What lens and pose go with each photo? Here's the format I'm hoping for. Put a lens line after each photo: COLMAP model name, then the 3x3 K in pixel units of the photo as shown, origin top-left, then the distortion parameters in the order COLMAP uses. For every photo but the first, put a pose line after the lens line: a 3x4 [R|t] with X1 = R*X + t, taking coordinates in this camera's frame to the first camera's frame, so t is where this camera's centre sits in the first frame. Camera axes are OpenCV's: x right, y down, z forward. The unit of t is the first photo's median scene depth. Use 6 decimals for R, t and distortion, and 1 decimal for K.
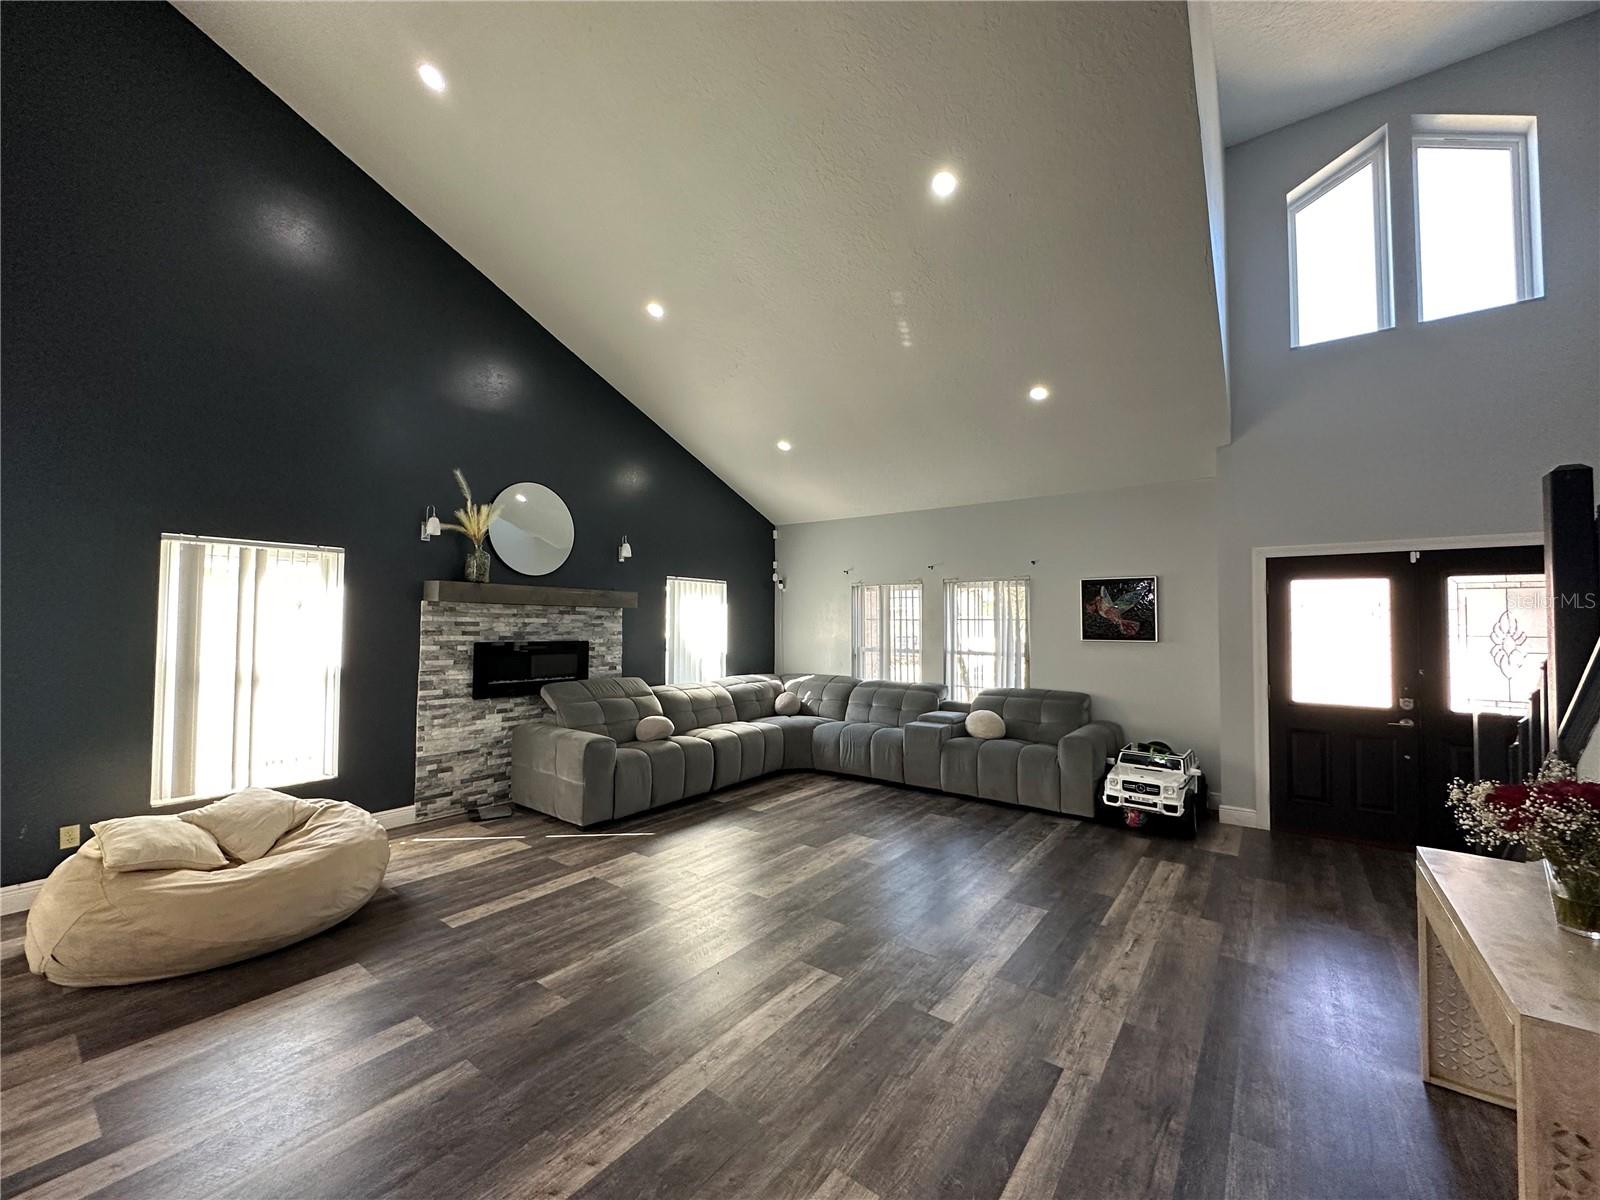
lens RADIAL K [[636.7, 0, 798.3], [0, 636.7, 597.4], [0, 0, 1]] dist [-0.003329, 0.000850]
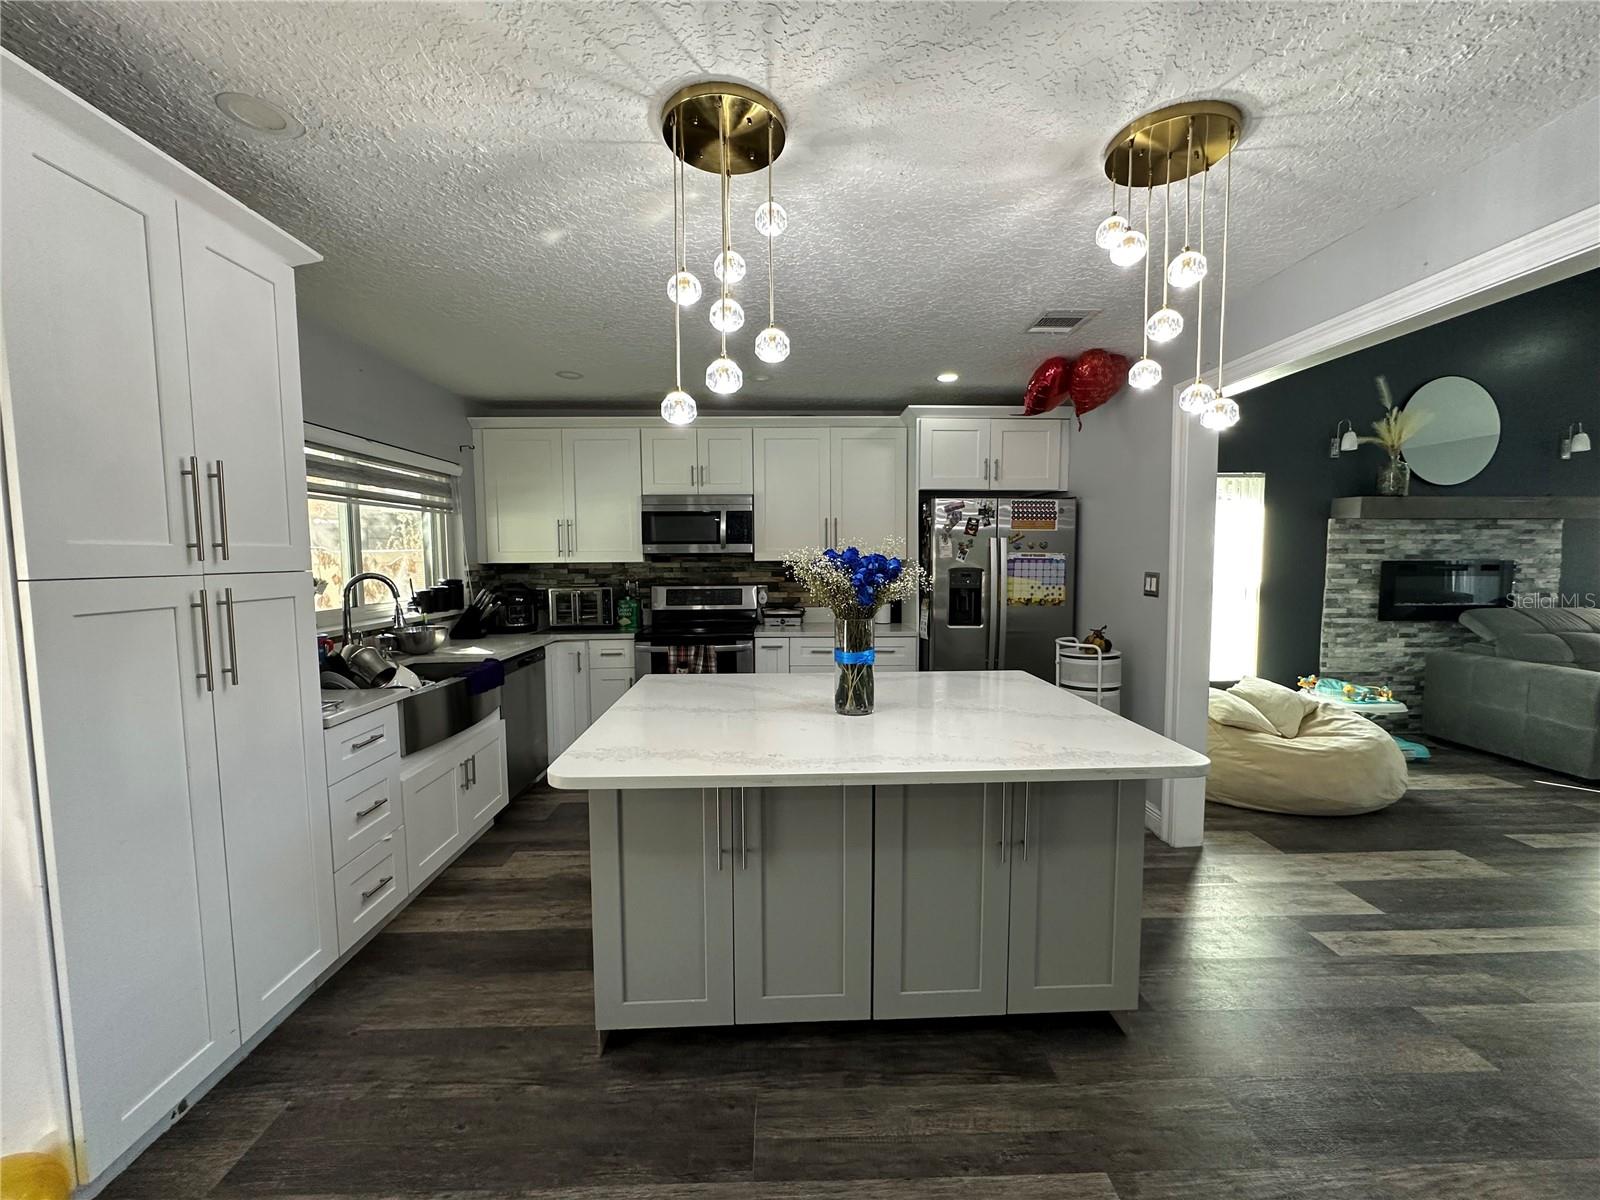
lens RADIAL K [[636.7, 0, 799.4], [0, 636.7, 599.7], [0, 0, 1]] dist [-0.003329, 0.000850]
pose [[0.625147, 0.042821, -0.779331, -0.336016], [0.043669, 0.995011, 0.089702, 0.005804], [0.779284, -0.090110, 0.620158, -0.290011]]
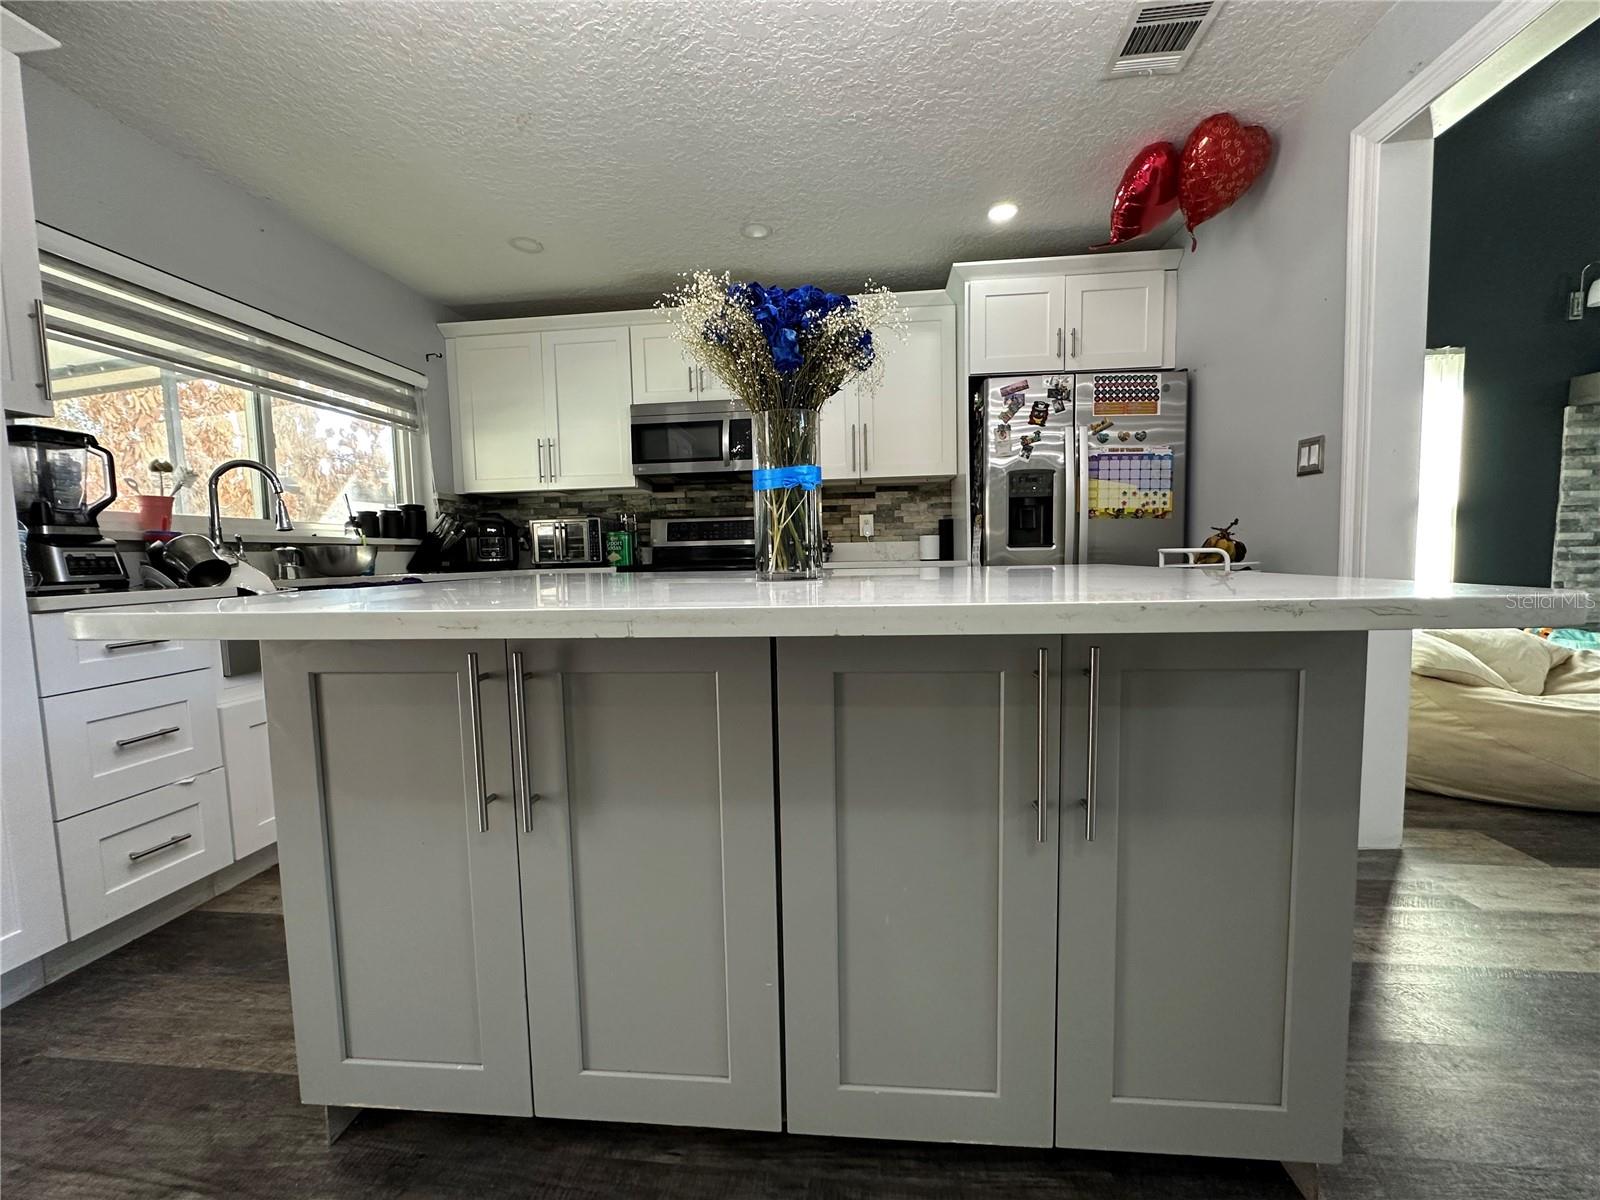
lens RADIAL K [[636.7, 0, 798.6], [0, 636.7, 599.1], [0, 0, 1]] dist [-0.003329, 0.000850]
pose [[0.516185, 0.042061, -0.855444, -0.427818], [0.062324, 0.994301, 0.086495, 0.107363], [0.854207, -0.097962, 0.510621, -0.127155]]
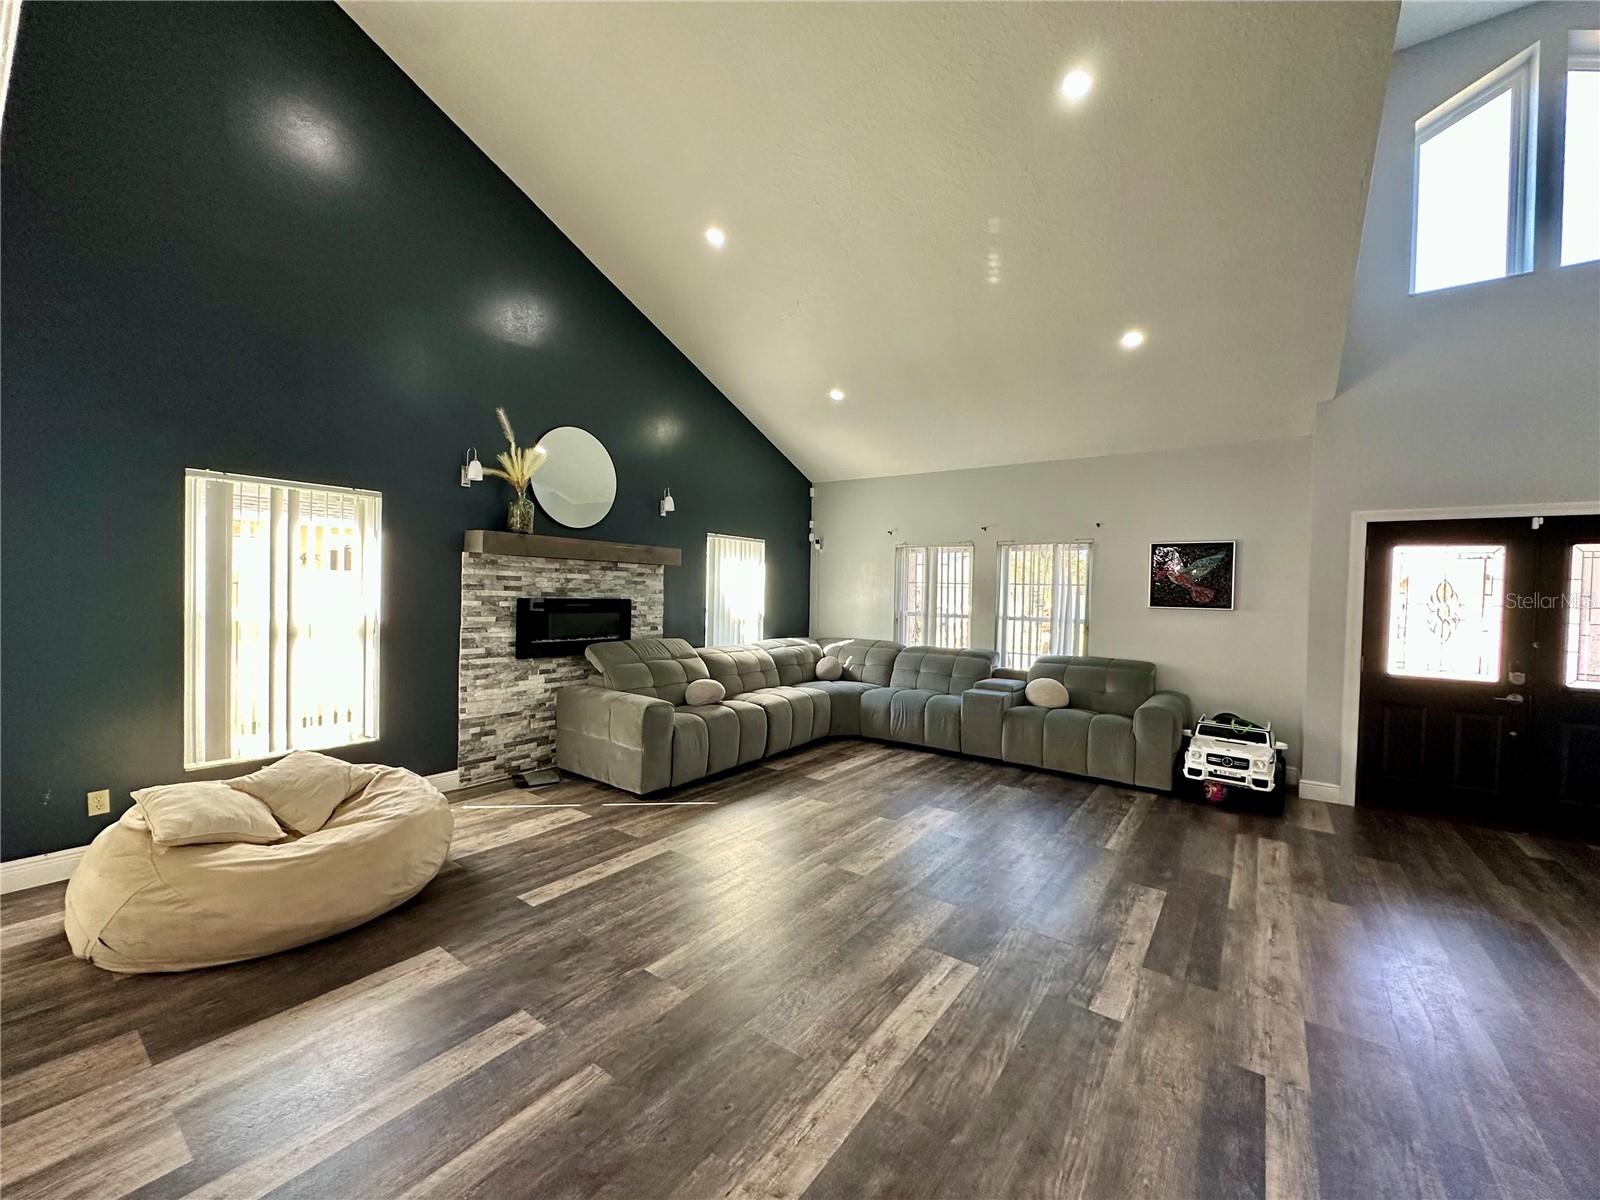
lens RADIAL K [[636.7, 0, 798.7], [0, 636.7, 597.2], [0, 0, 1]] dist [-0.003329, 0.000850]
pose [[0.999725, 0.016545, 0.016609, -0.121841], [-0.017409, 0.998425, 0.053329, 0.013556], [-0.015700, -0.053603, 0.998439, 0.069155]]
